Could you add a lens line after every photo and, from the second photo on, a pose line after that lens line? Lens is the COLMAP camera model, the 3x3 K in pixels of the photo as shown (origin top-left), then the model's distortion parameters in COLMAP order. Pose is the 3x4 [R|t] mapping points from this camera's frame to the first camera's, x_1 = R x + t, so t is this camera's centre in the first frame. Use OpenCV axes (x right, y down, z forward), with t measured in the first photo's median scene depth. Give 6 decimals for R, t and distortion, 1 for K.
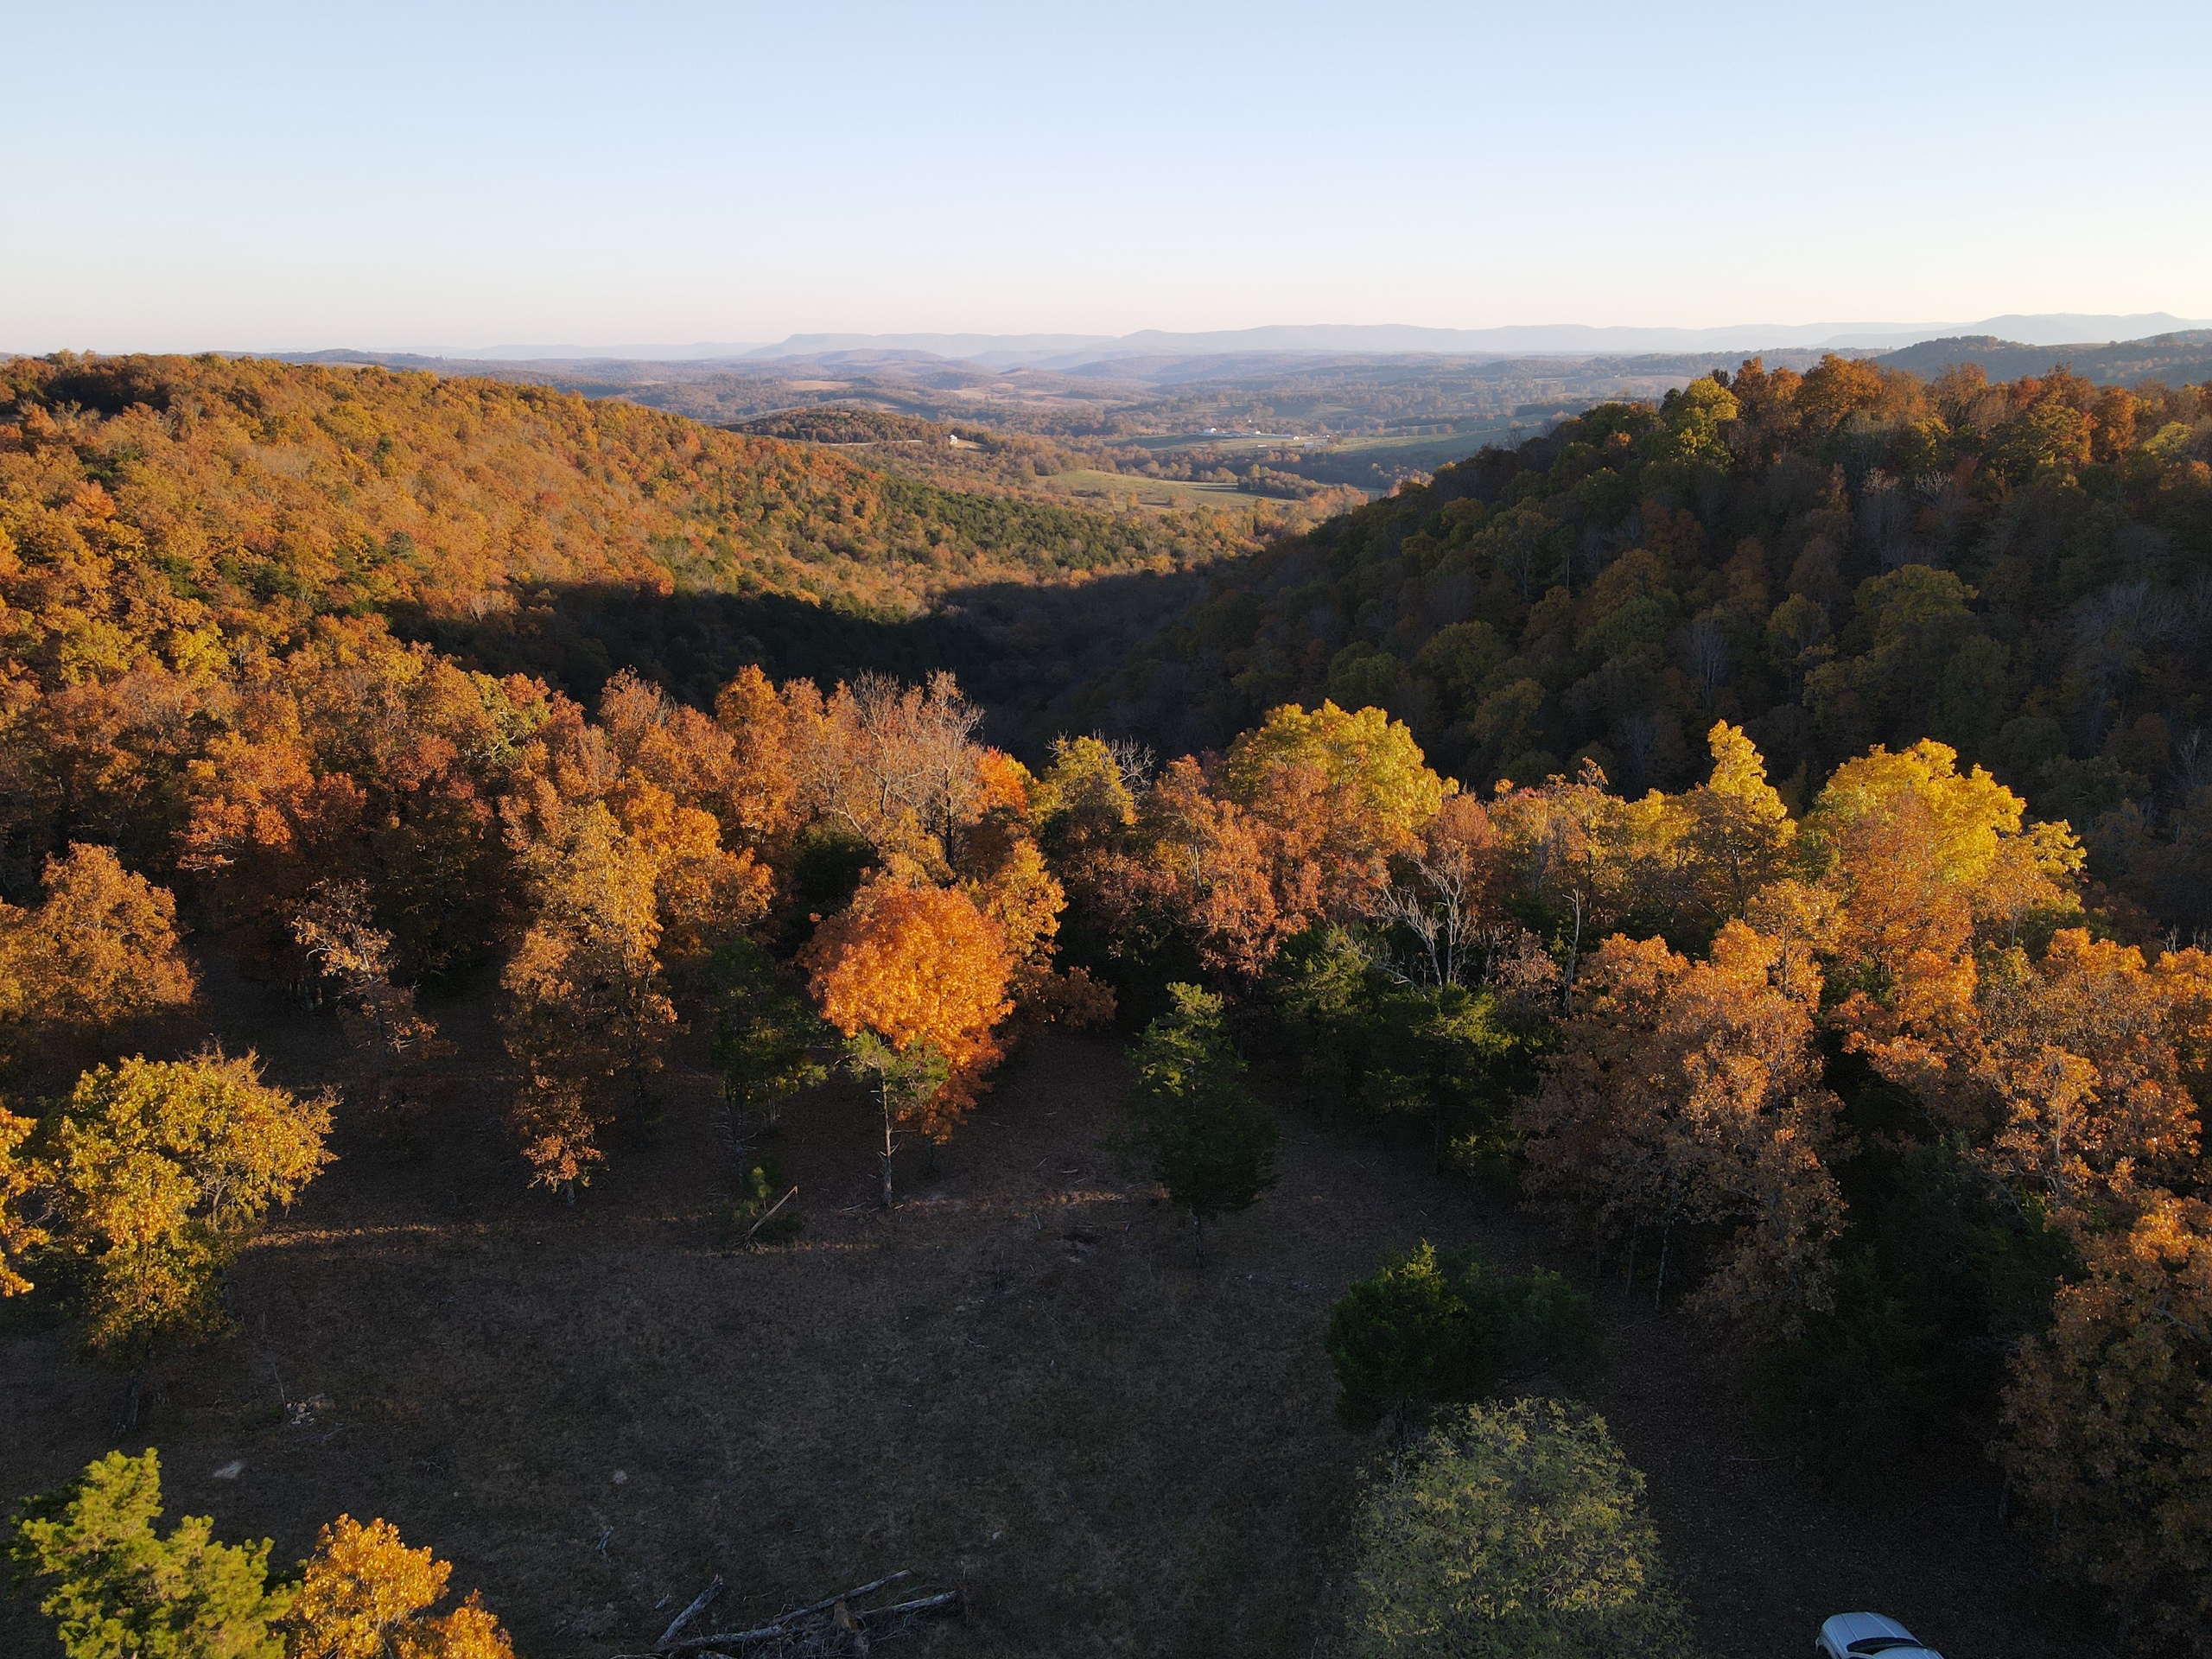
lens RADIAL K [[1620.7, 0, 1098.4], [0, 1620.7, 837.3], [0, 0, 1]] dist [0.002588, 0.018043]
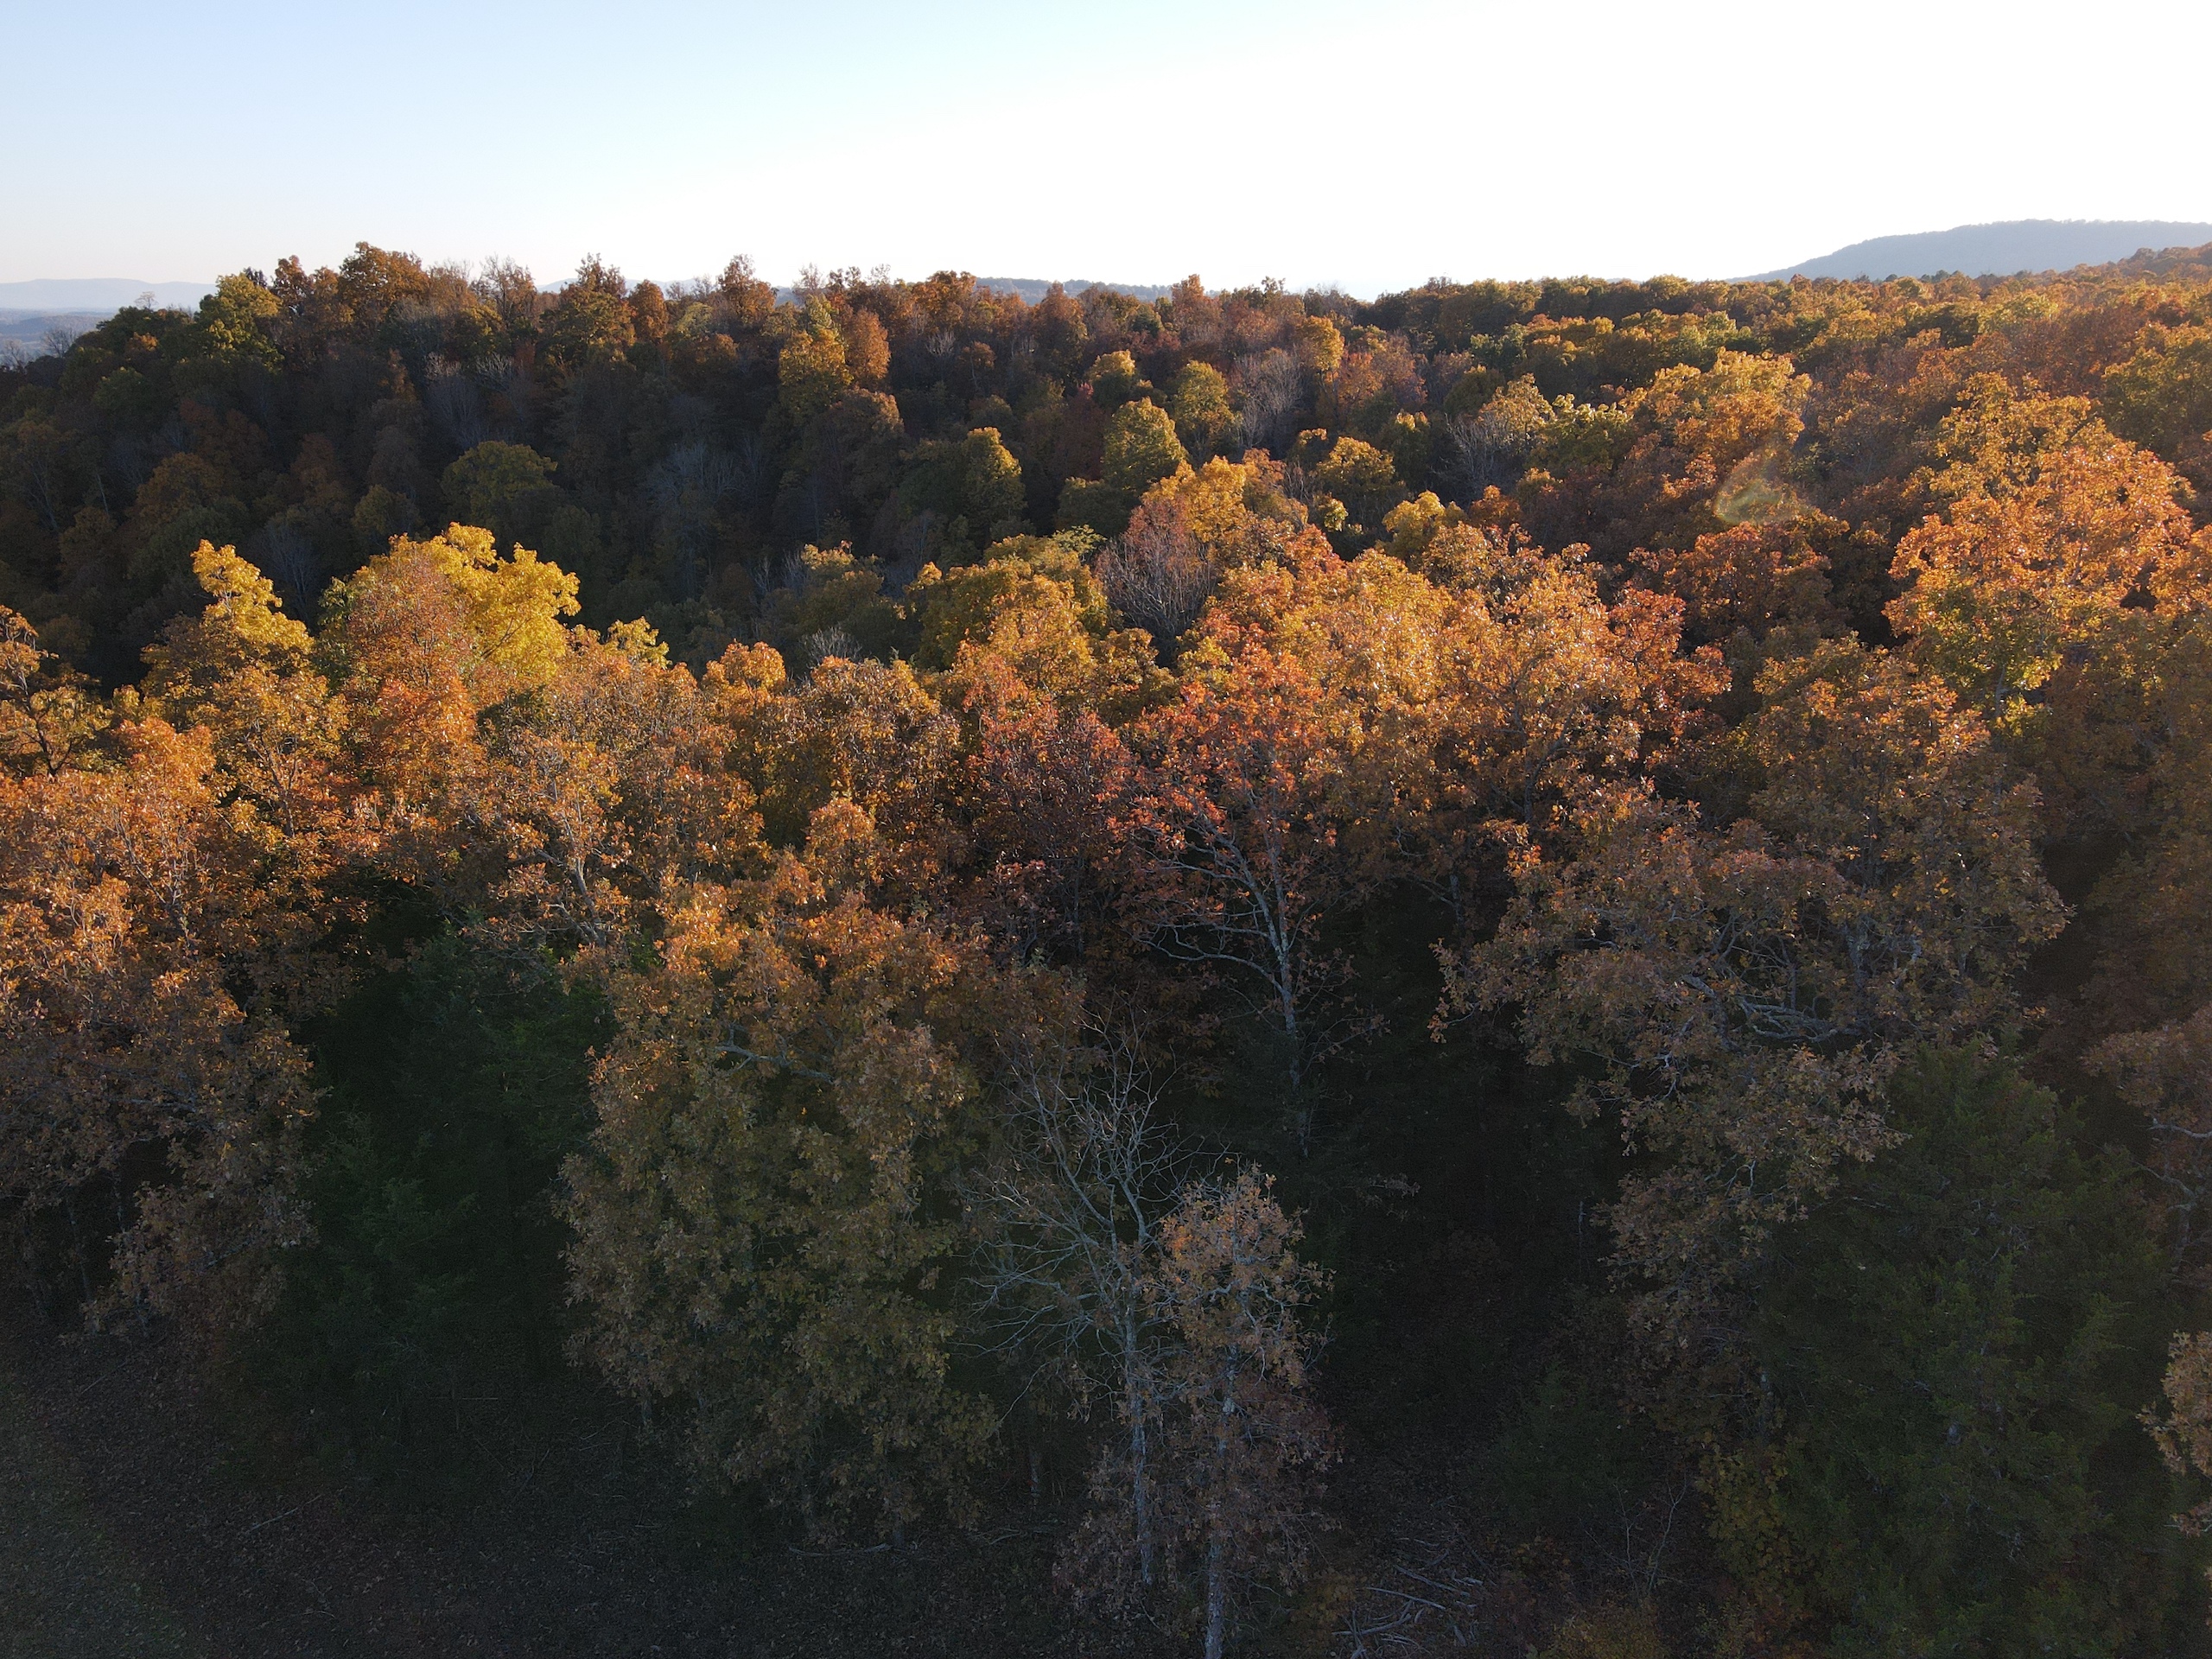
lens RADIAL K [[1620.7, 0, 1111.5], [0, 1620.7, 832.9], [0, 0, 1]] dist [0.002588, 0.018043]
pose [[0.701073, -0.215528, 0.679739, 0.060415], [0.202284, 0.974182, 0.100255, 0.031017], [-0.683796, 0.067215, 0.726570, 0.074733]]
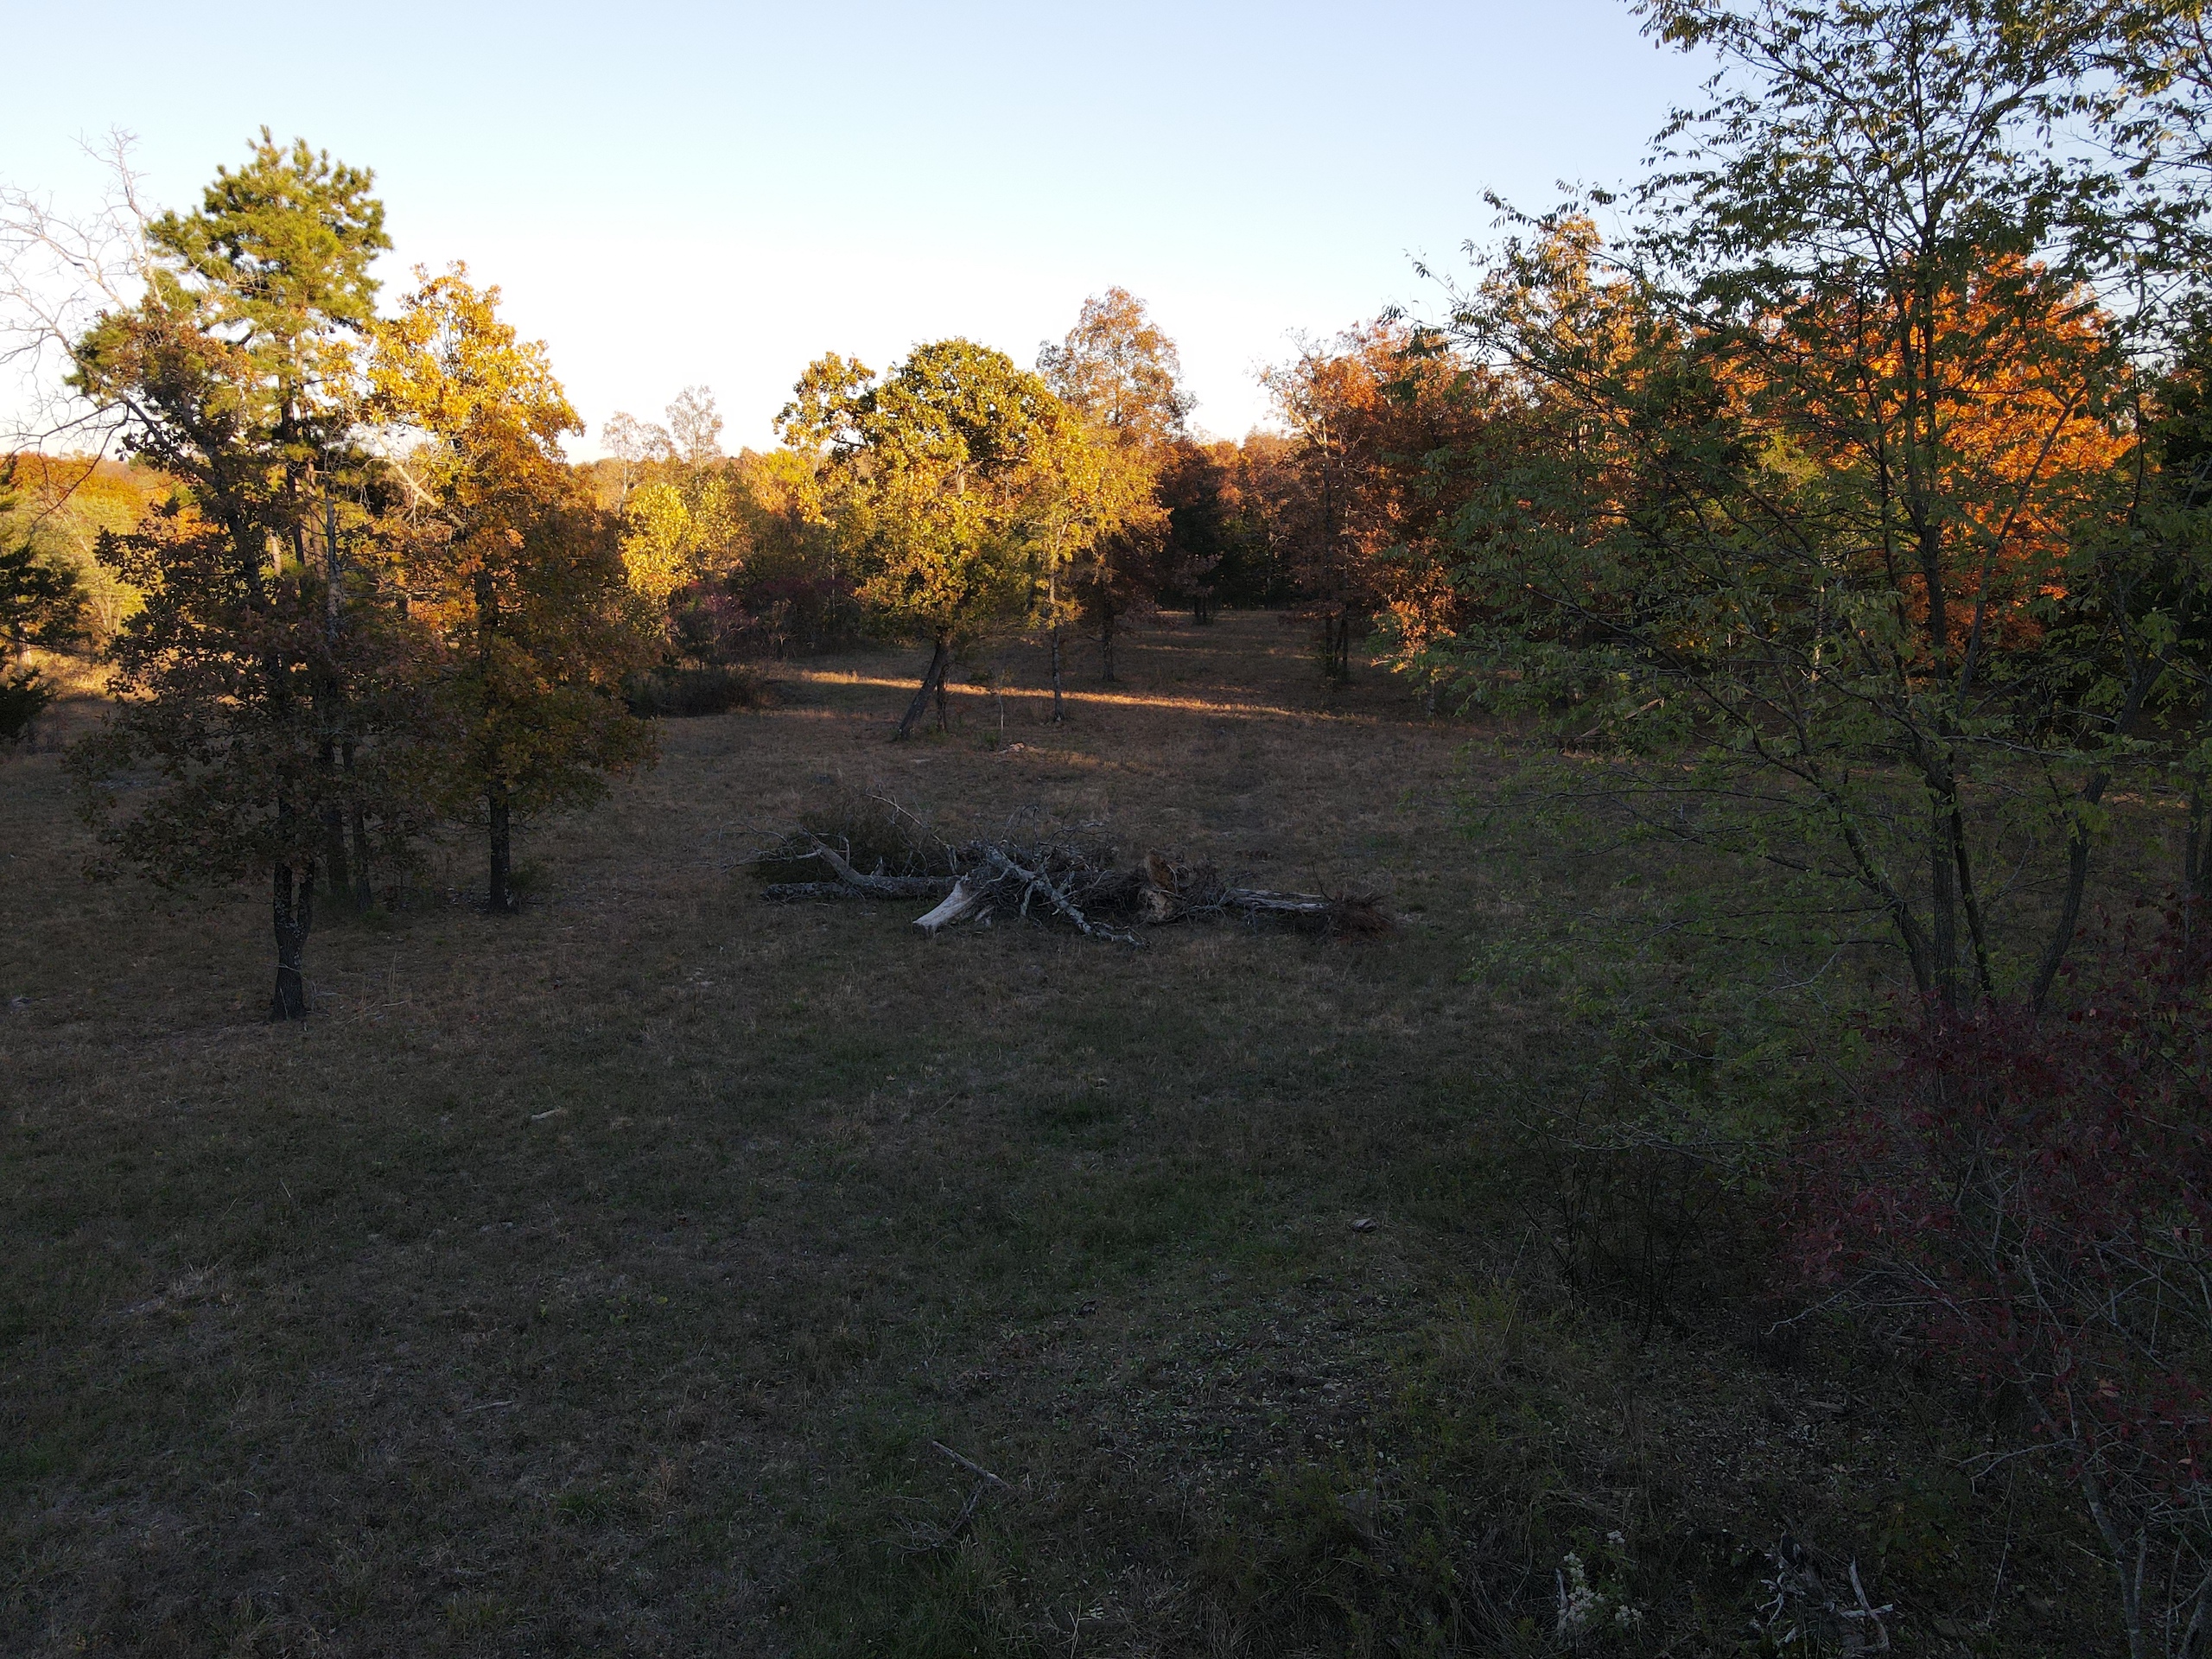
lens RADIAL K [[1620.7, 0, 1103.9], [0, 1620.7, 833.7], [0, 0, 1]] dist [0.002588, 0.018043]
pose [[0.624985, 0.174729, -0.760830, 0.059852], [-0.229731, 0.972637, 0.034659, 0.092735], [0.746068, 0.153125, 0.648025, 0.120909]]
